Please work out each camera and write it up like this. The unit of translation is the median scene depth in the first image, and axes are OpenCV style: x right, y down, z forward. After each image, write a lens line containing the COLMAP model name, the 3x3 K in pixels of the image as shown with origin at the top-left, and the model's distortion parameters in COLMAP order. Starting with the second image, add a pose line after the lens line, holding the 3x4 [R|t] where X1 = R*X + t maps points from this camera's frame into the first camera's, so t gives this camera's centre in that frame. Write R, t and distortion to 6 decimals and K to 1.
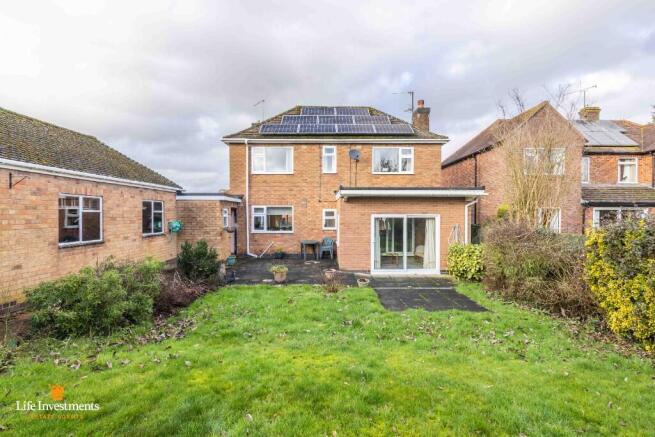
lens RADIAL K [[305.9, 0, 327.5], [0, 305.9, 218.5], [0, 0, 1]] dist [0.002829, 0.000310]
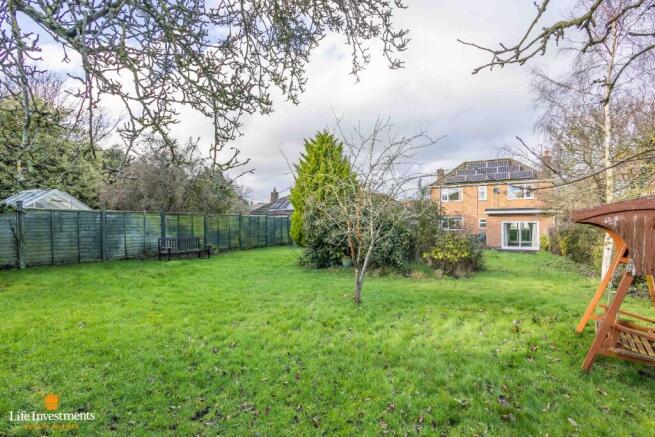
lens RADIAL K [[305.9, 0, 327.5], [0, 305.9, 218.5], [0, 0, 1]] dist [0.002829, 0.000310]
pose [[0.869295, -0.012079, -0.494146, 0.114565], [0.006866, 0.999900, -0.012362, -0.012855], [0.494246, 0.007353, 0.869291, -1.259358]]
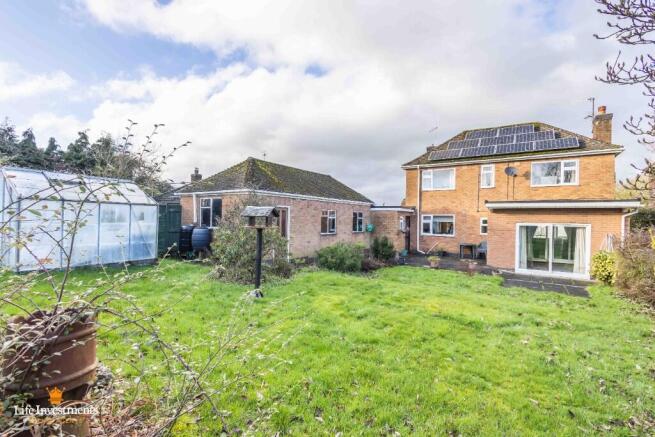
lens RADIAL K [[305.9, 0, 327.5], [0, 305.9, 218.5], [0, 0, 1]] dist [0.002829, 0.000310]
pose [[0.833291, 0.013476, -0.552670, 0.152623], [-0.025301, 0.999585, -0.013775, 0.004219], [0.552255, 0.025462, 0.833286, -0.345529]]
